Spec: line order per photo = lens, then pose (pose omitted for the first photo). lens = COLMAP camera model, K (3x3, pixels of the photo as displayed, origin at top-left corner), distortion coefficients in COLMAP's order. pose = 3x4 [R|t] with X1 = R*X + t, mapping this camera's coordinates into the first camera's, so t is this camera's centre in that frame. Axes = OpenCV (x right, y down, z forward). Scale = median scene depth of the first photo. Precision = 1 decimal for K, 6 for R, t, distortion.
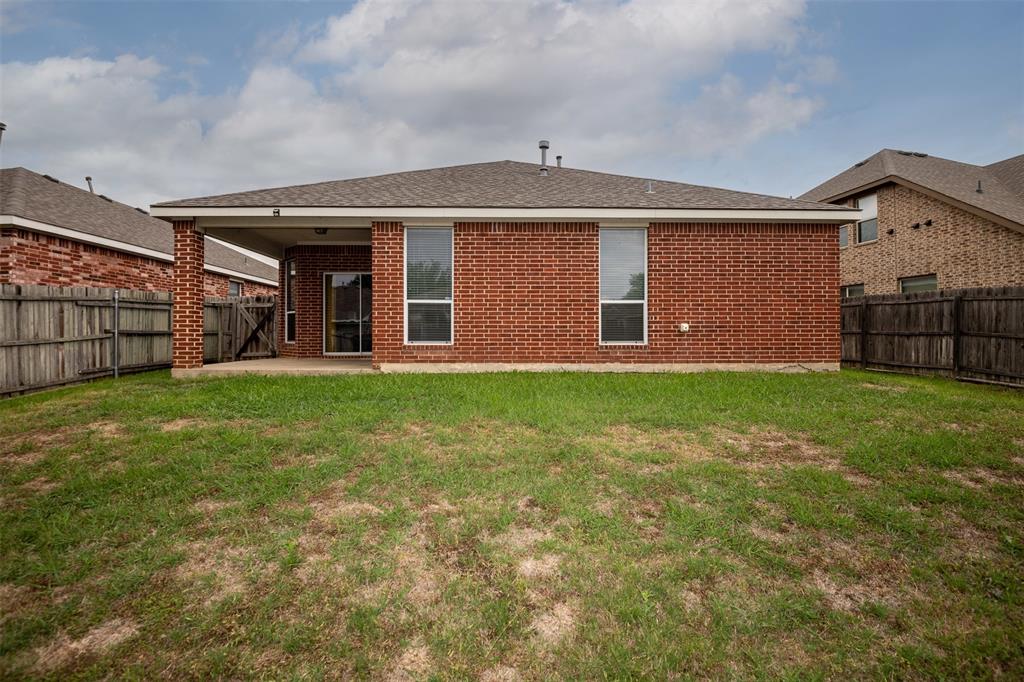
lens RADIAL K [[482.8, 0, 512.0], [0, 482.8, 341.0], [0, 0, 1]] dist [-0.001808, -0.019285]
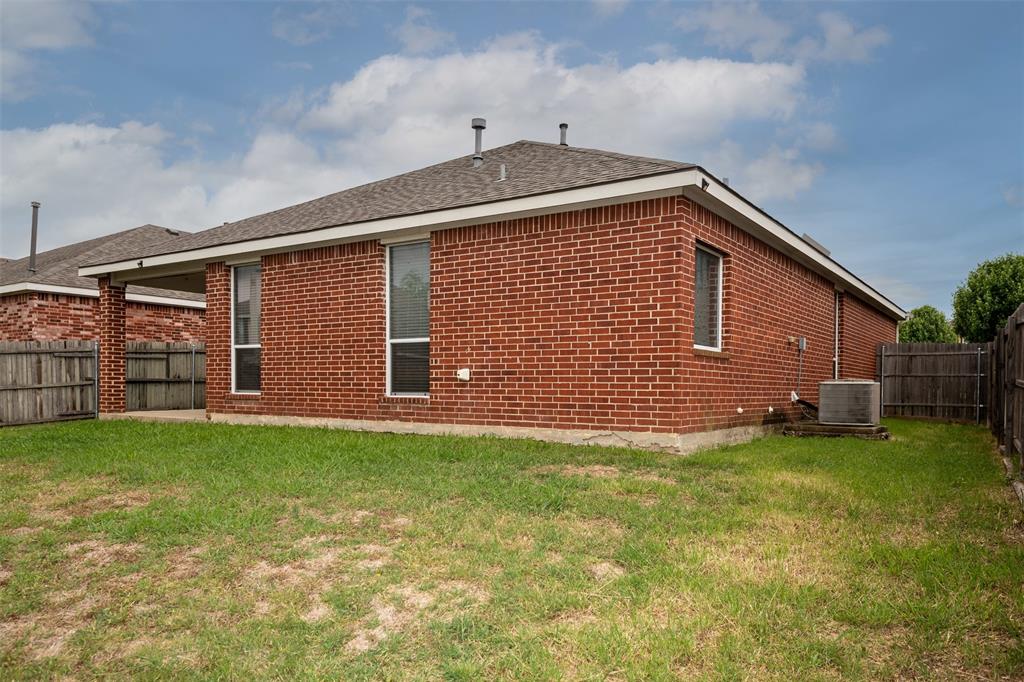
lens RADIAL K [[755.5, 0, 510.8], [0, 755.5, 410.6], [0, 0, 1]] dist [0.001574, -0.001940]
pose [[0.816721, 0.024822, -0.576498, 1.051844], [-0.014352, 0.999639, 0.022709, -0.000507], [0.576854, -0.010273, 0.816783, 0.125839]]
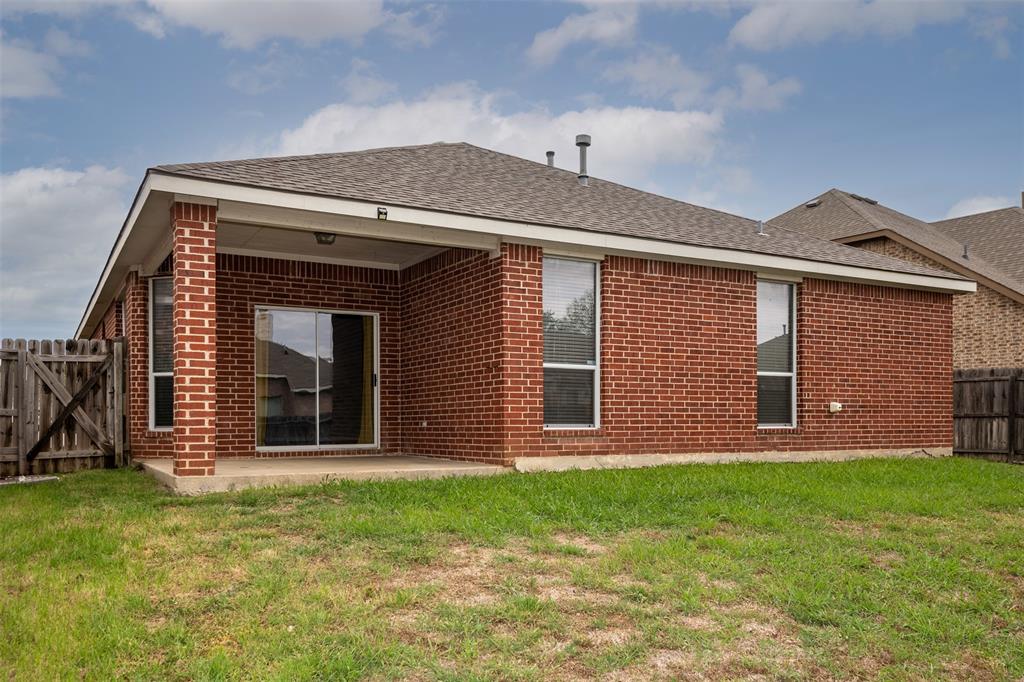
lens RADIAL K [[852.8, 0, 510.0], [0, 852.8, 430.6], [0, 0, 1]] dist [0.005200, 0.001456]
pose [[0.880566, -0.005691, 0.473890, -0.824185], [0.006591, 0.999978, -0.000238, 0.009345], [-0.473879, 0.003333, 0.880584, -0.027350]]
